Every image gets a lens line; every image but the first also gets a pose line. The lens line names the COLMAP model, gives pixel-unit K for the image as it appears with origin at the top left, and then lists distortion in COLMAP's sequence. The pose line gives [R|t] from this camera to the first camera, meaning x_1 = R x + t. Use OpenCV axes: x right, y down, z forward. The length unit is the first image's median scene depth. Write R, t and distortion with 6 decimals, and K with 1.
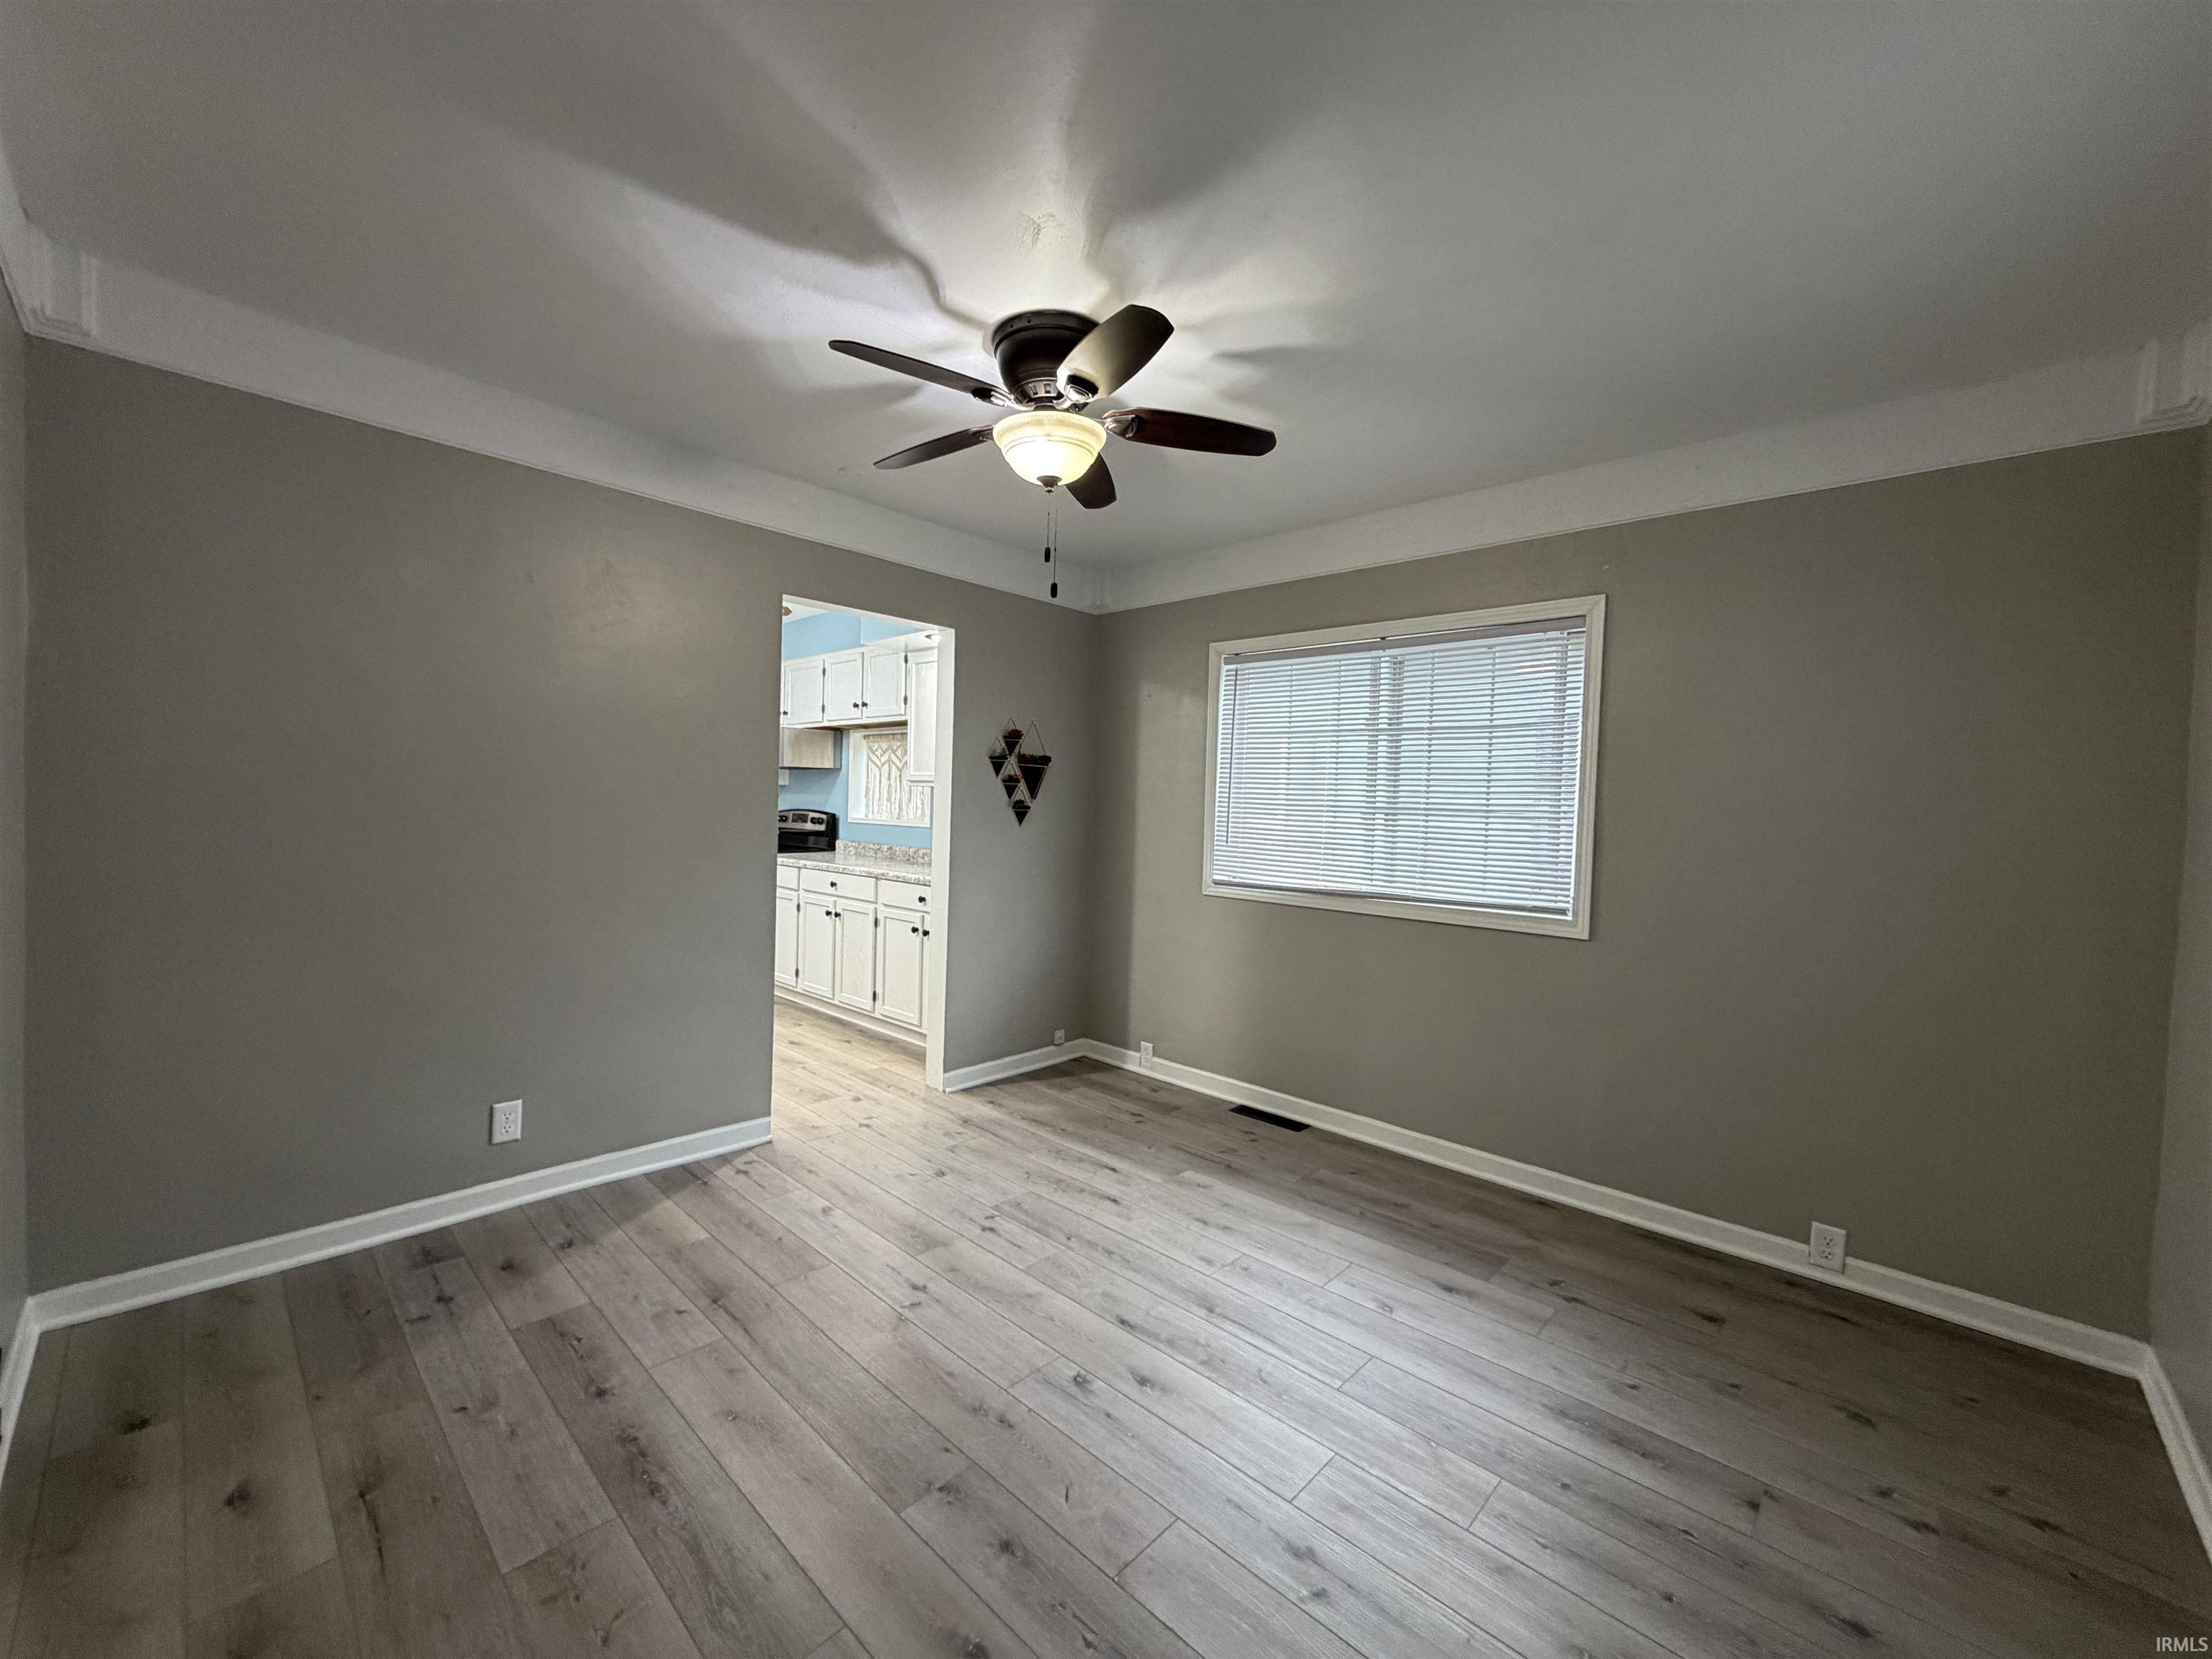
lens RADIAL K [[883.2, 0, 1110.5], [0, 883.2, 833.9], [0, 0, 1]] dist [-0.001263, 0.000357]
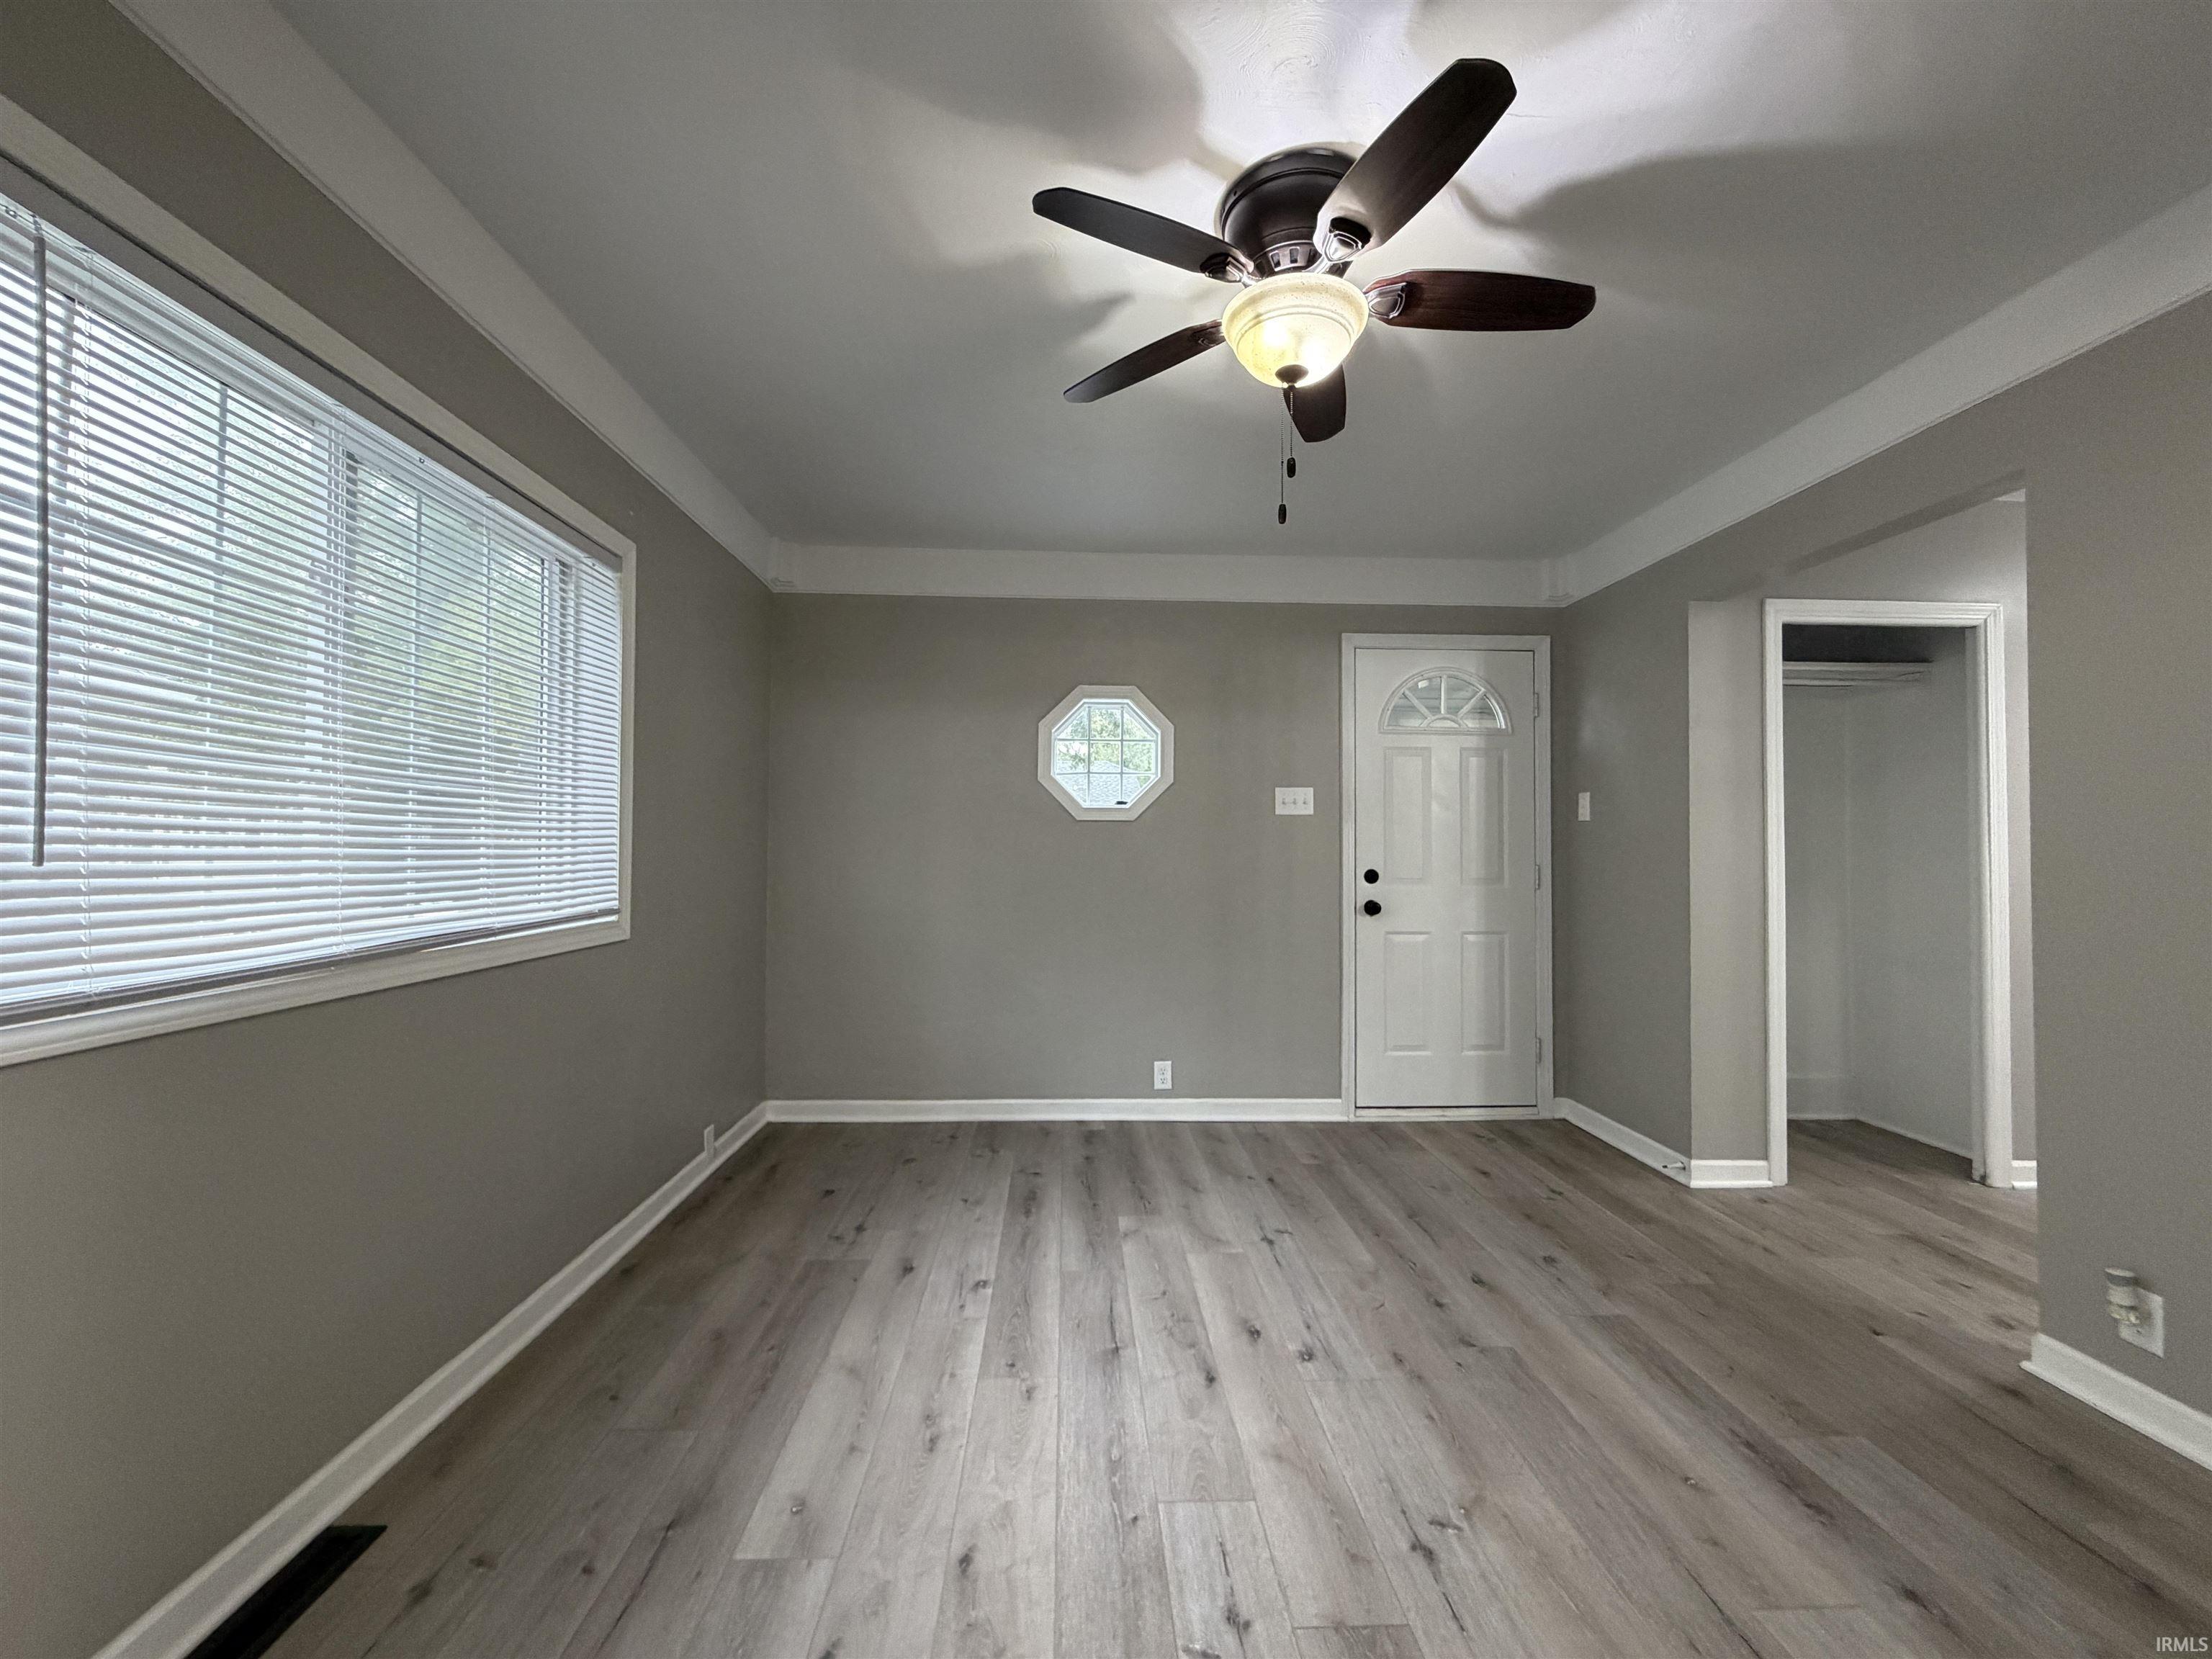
lens RADIAL K [[883.2, 0, 1105.0], [0, 883.2, 836.7], [0, 0, 1]] dist [-0.001263, 0.000357]
pose [[-0.712250, -0.025258, 0.701472, -0.473299], [-0.004310, 0.999491, 0.031612, -0.008764], [-0.701913, 0.019492, -0.711996, 1.565557]]
